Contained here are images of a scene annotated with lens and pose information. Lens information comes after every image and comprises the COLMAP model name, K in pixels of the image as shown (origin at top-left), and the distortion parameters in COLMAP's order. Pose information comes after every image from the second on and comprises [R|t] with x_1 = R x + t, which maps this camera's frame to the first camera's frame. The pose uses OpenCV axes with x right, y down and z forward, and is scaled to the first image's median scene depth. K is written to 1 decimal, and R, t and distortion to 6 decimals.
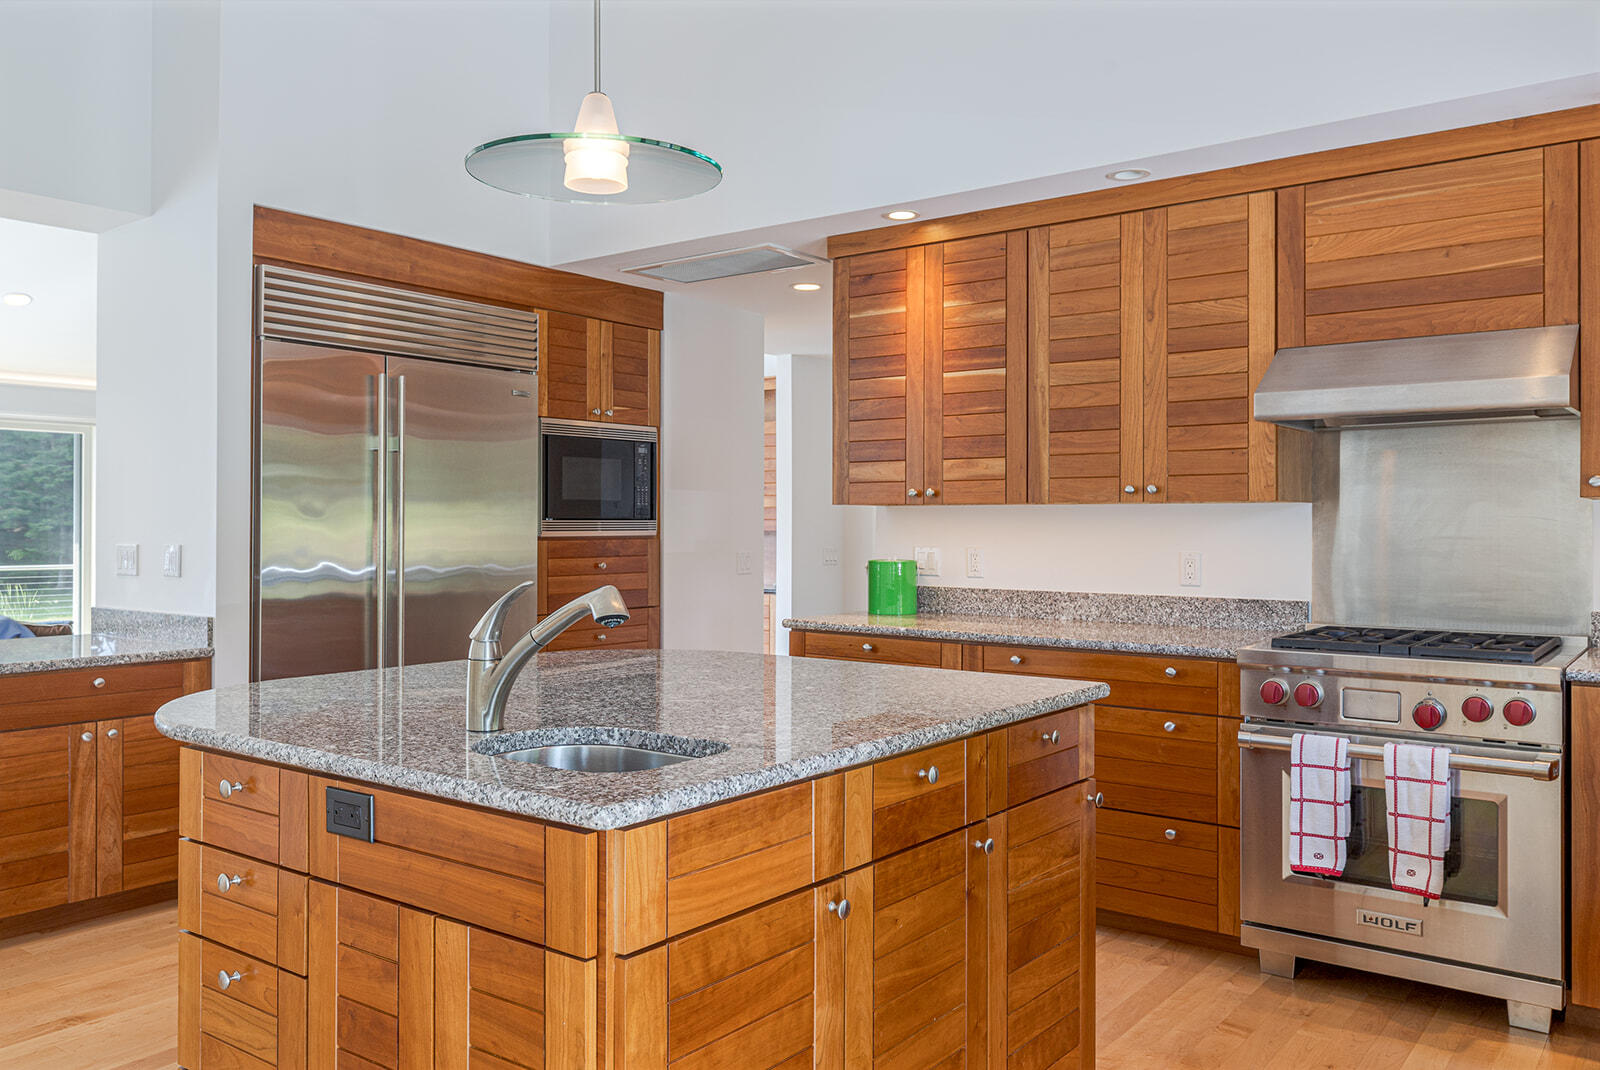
lens RADIAL K [[1241.6, 0, 801.5], [0, 1241.6, 532.4], [0, 0, 1]] dist [-0.005009, -0.004535]
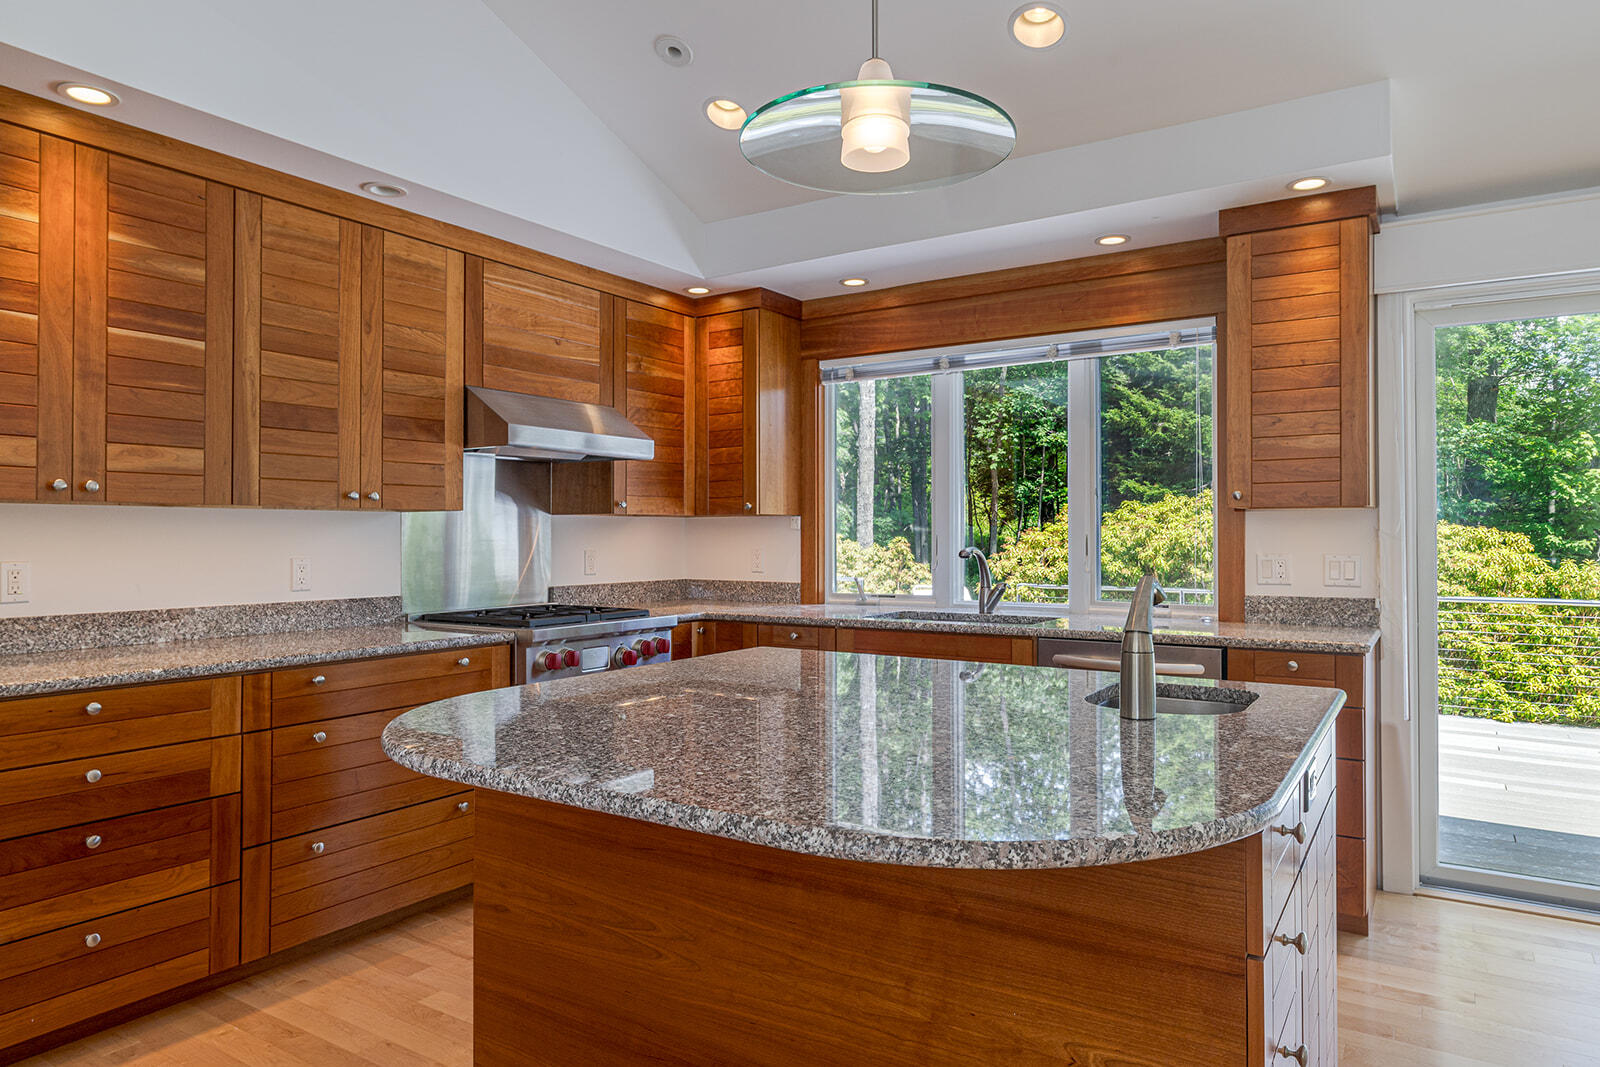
lens RADIAL K [[1011.1, 0, 800.9], [0, 1011.1, 526.9], [0, 0, 1]] dist [0.001464, 0.000539]
pose [[-0.084333, 0.005013, 0.996425, -0.551538], [0.006733, 0.999967, -0.004461, -0.002636], [-0.996415, 0.006333, -0.084364, 0.667543]]
